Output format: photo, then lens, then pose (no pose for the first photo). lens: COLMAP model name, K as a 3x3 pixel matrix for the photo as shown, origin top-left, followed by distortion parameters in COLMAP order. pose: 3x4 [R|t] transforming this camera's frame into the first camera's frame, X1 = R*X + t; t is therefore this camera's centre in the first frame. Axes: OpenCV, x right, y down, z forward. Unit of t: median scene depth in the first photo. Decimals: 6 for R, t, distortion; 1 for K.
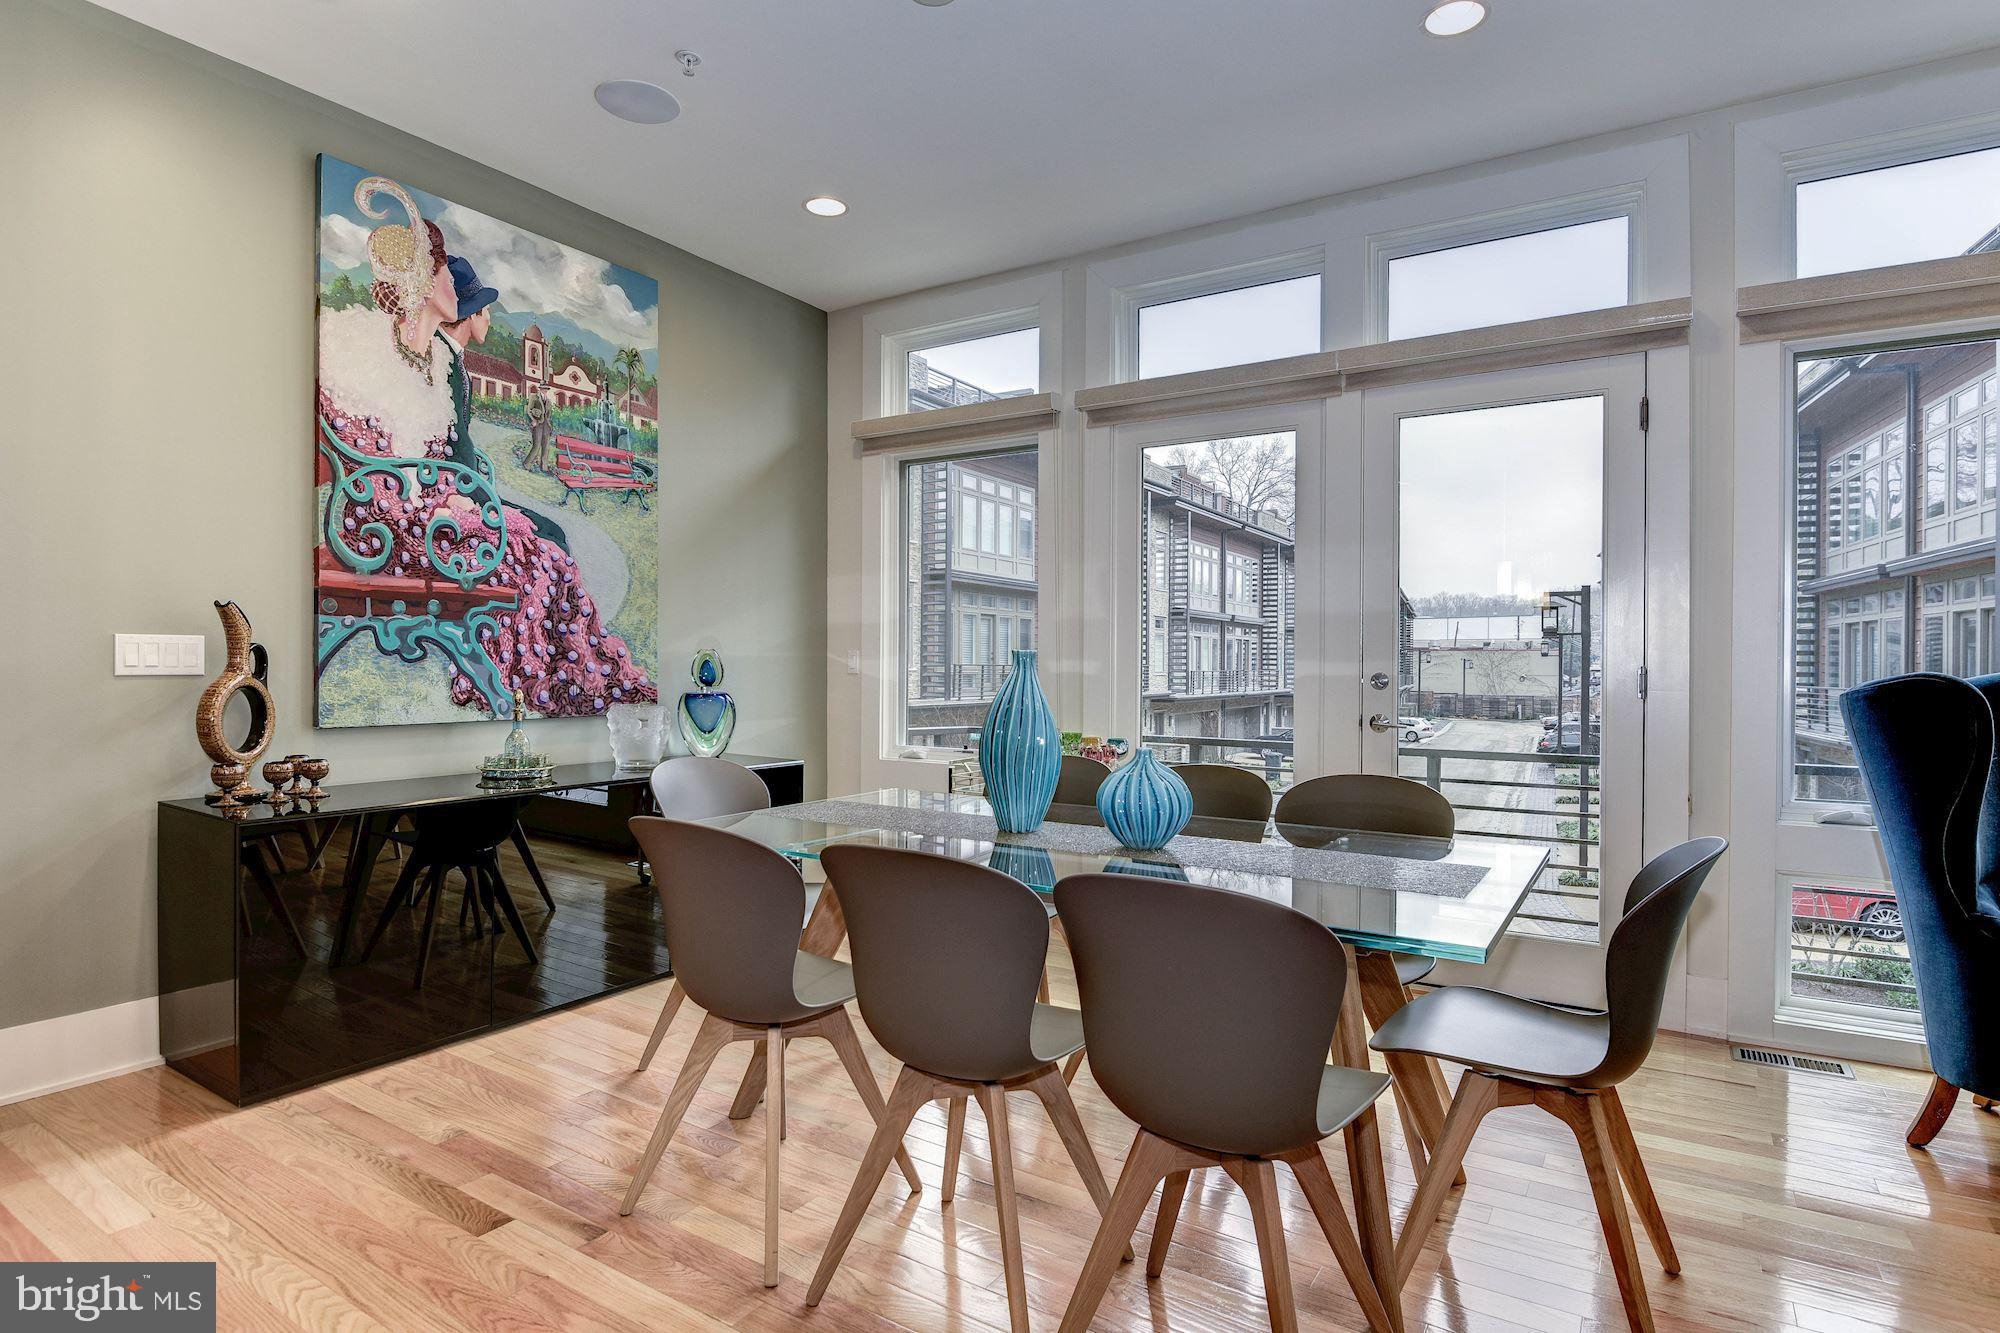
lens RADIAL K [[1027.6, 0, 1000.0], [0, 1027.6, 666.5], [0, 0, 1]] dist [-0.004574, -0.000594]
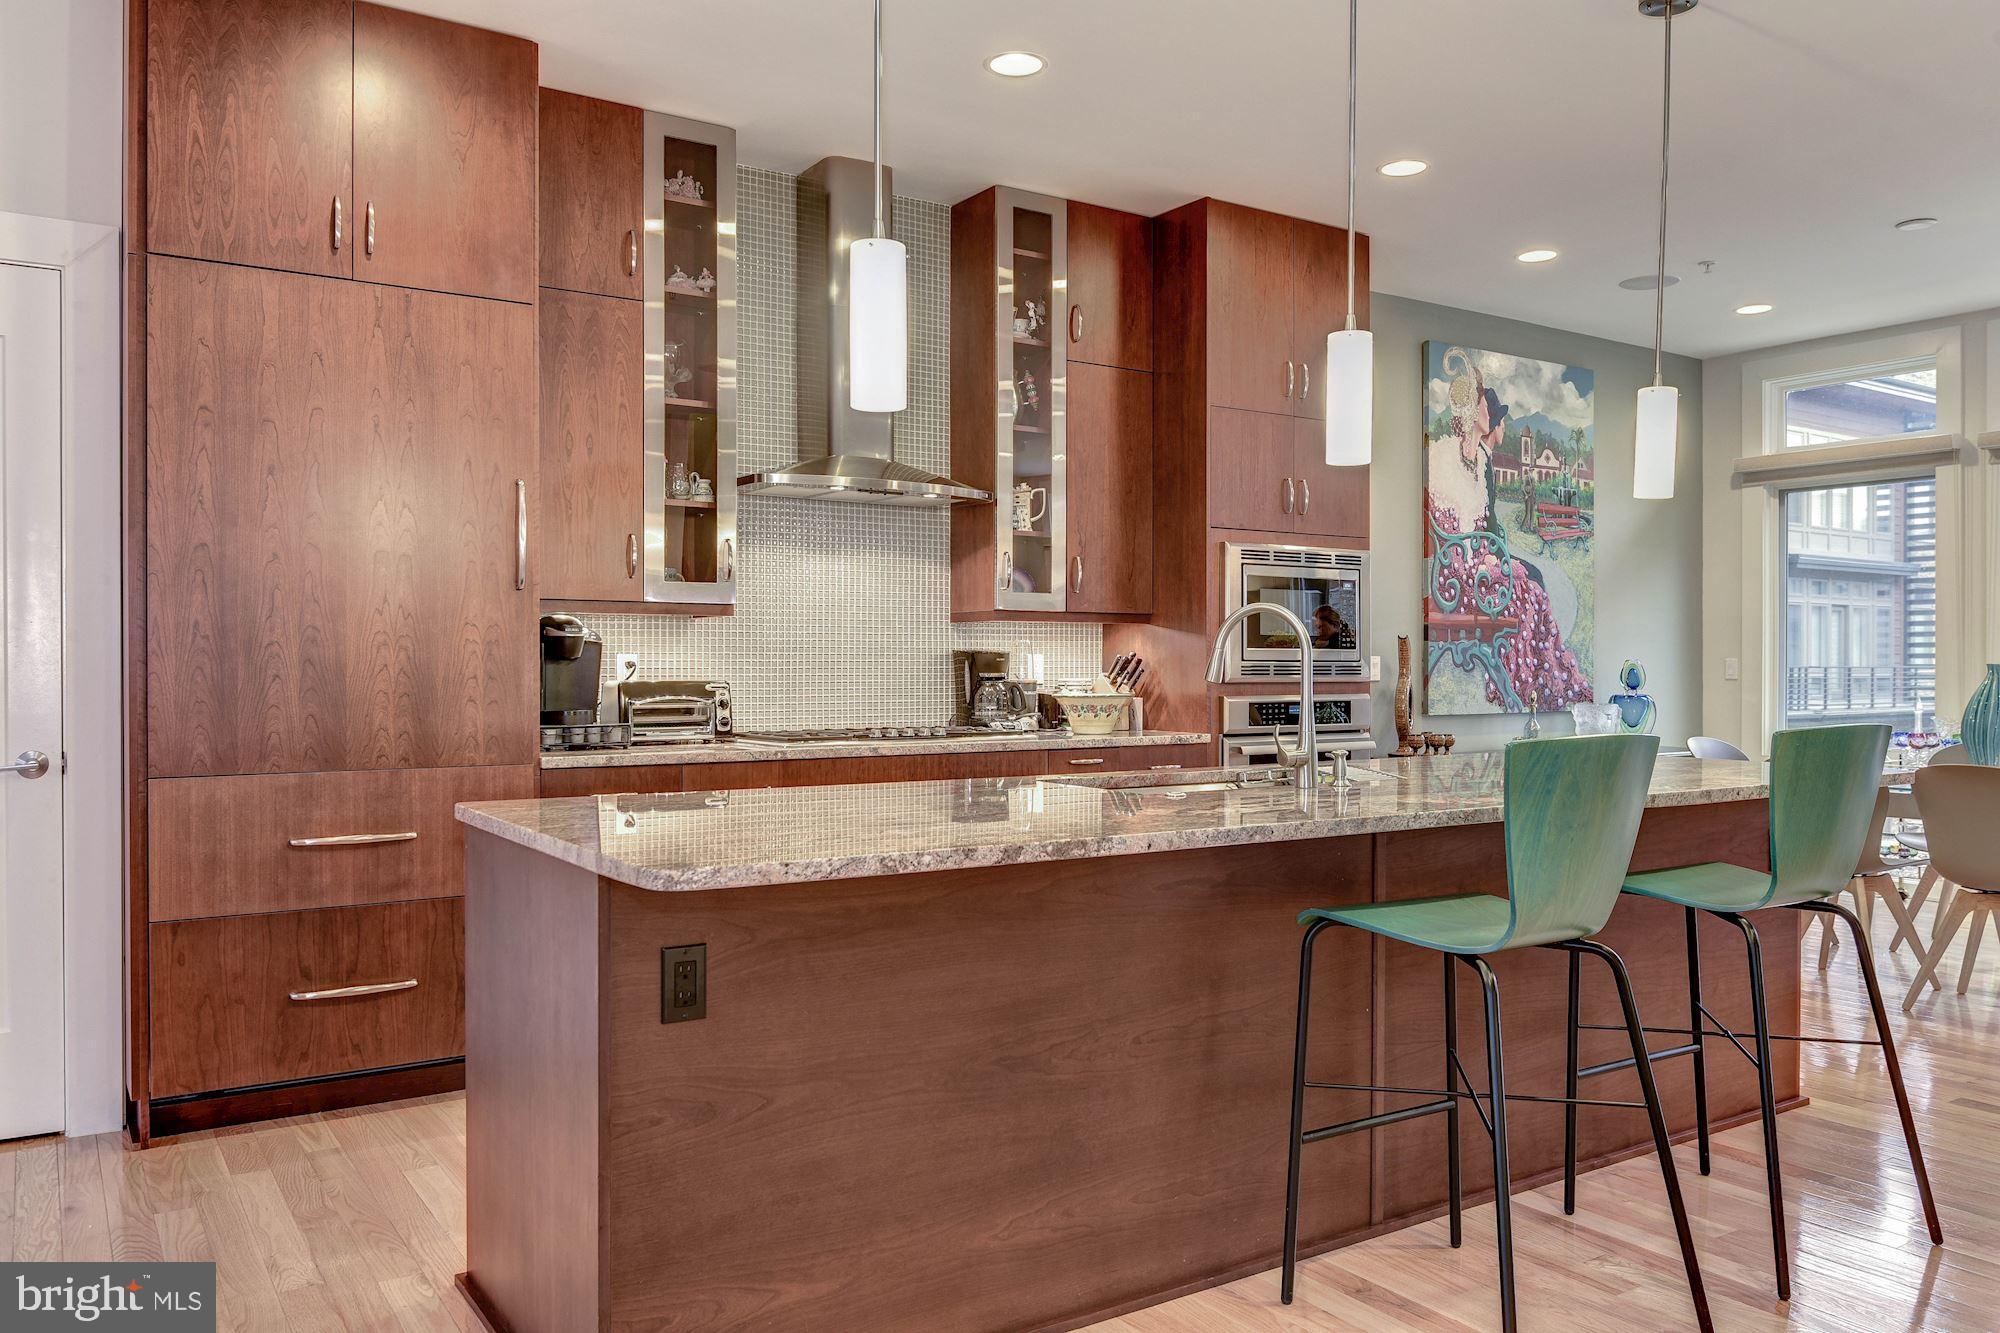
lens RADIAL K [[1476.7, 0, 1000.0], [0, 1476.7, 666.5], [0, 0, 1]] dist [-0.004069, 0.000185]
pose [[0.916026, -0.001804, -0.401116, -0.311963], [0.001764, 0.999998, -0.000469, -0.010909], [0.401116, -0.000278, 0.916027, -1.100361]]
